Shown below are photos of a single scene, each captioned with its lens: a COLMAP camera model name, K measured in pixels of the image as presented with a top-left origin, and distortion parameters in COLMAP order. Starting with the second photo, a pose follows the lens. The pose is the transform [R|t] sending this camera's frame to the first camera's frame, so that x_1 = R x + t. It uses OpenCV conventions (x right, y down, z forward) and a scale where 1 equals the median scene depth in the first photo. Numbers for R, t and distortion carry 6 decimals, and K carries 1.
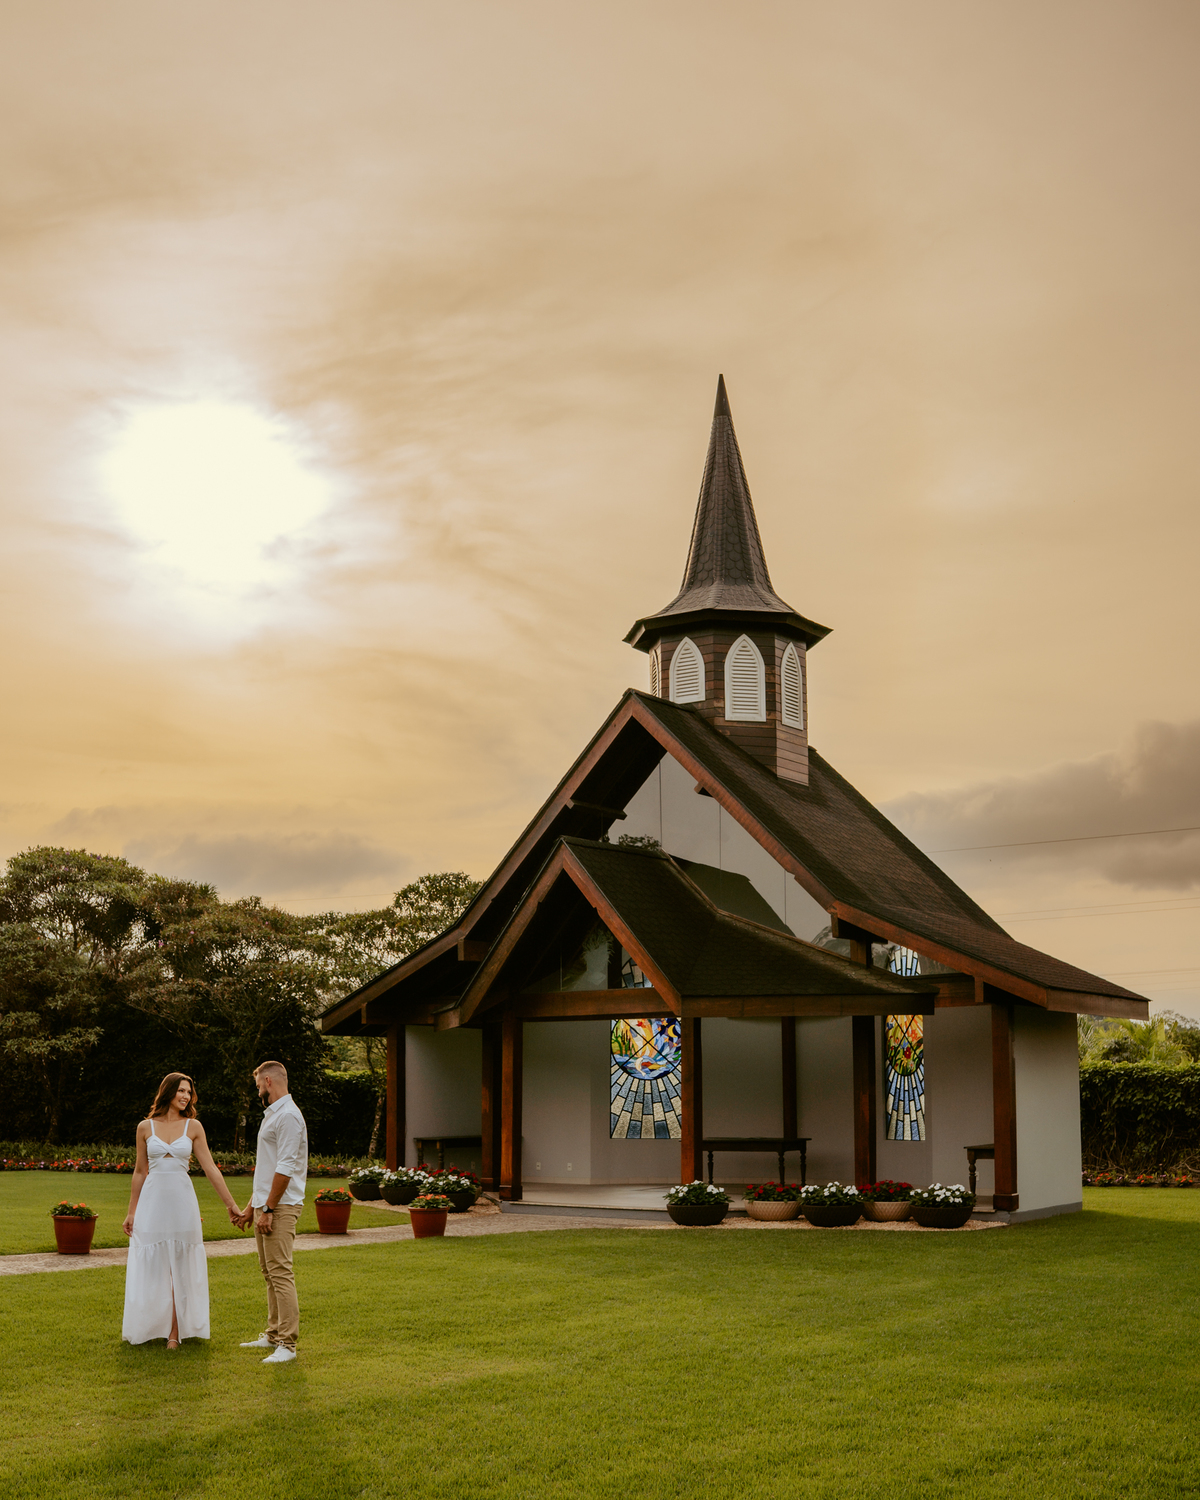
lens RADIAL K [[2081.3, 0, 600.0], [0, 2081.3, 750.0], [0, 0, 1]] dist [0.009070, -0.067874]
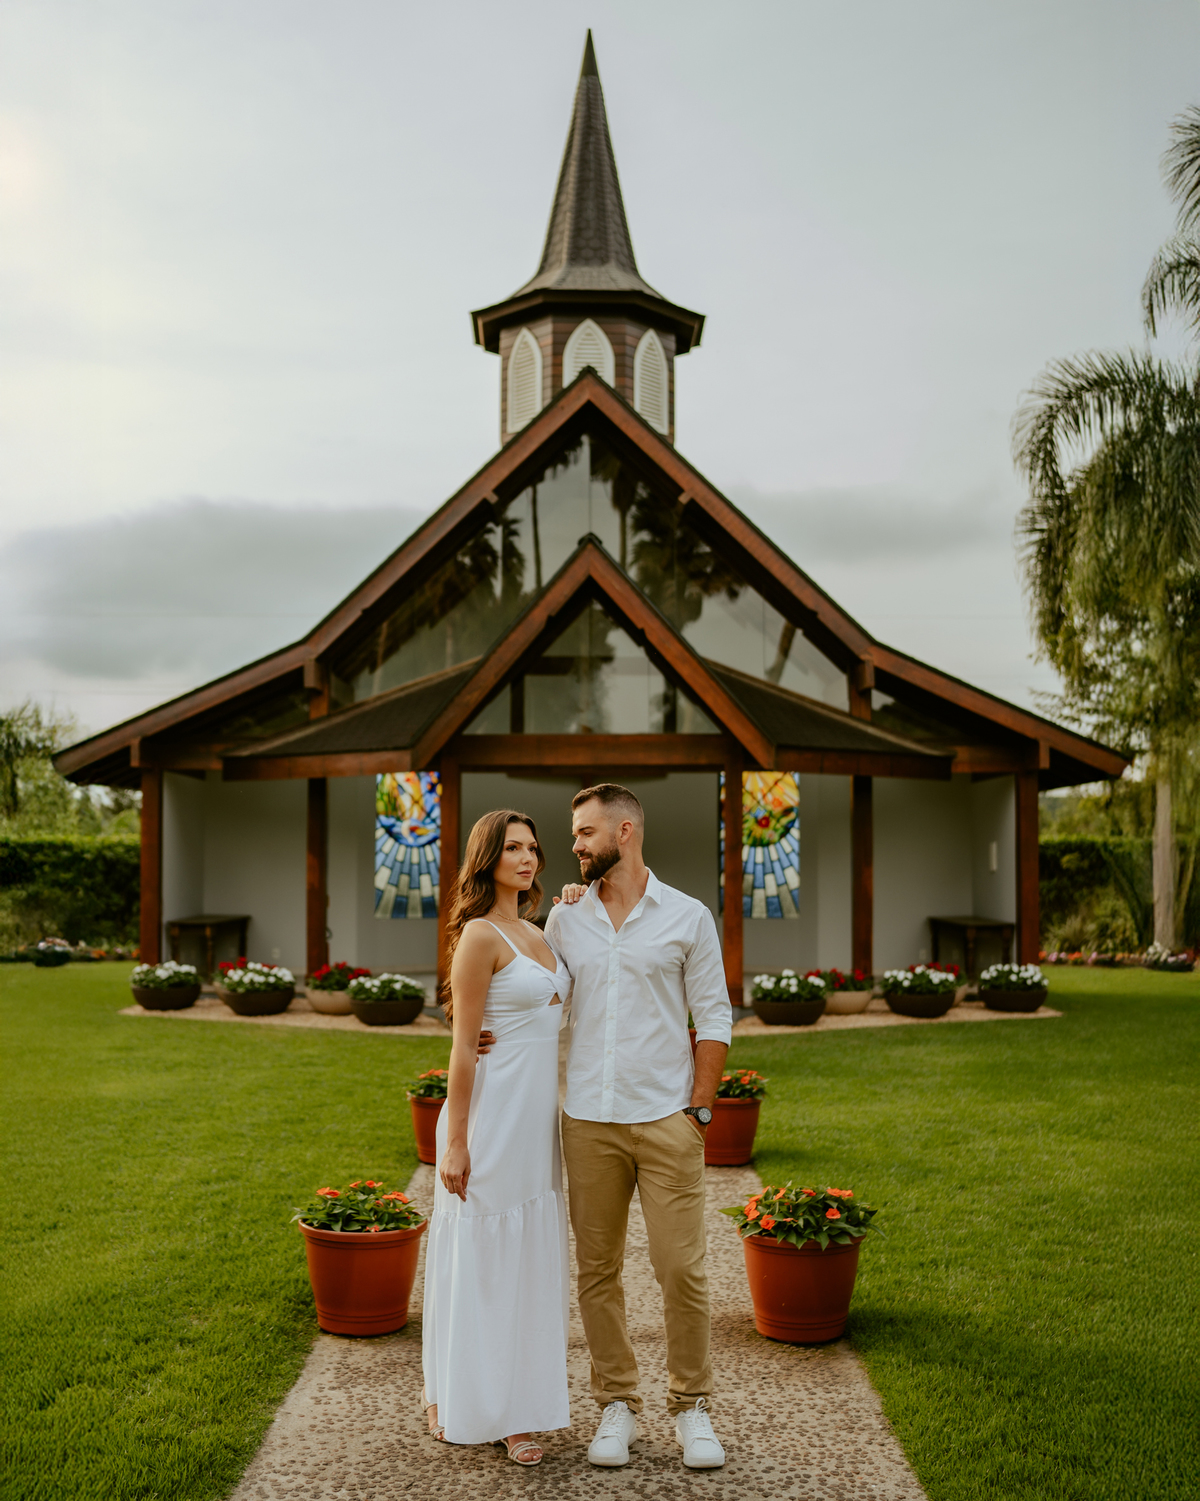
lens RADIAL K [[2082.7, 0, 600.0], [0, 2082.7, 750.5], [0, 0, 1]] dist [0.009070, -0.067874]
pose [[0.814638, 0.043208, 0.578358, -0.396010], [-0.103450, 0.992054, 0.071598, 0.054093], [-0.570669, -0.118158, 0.812635, 0.294135]]
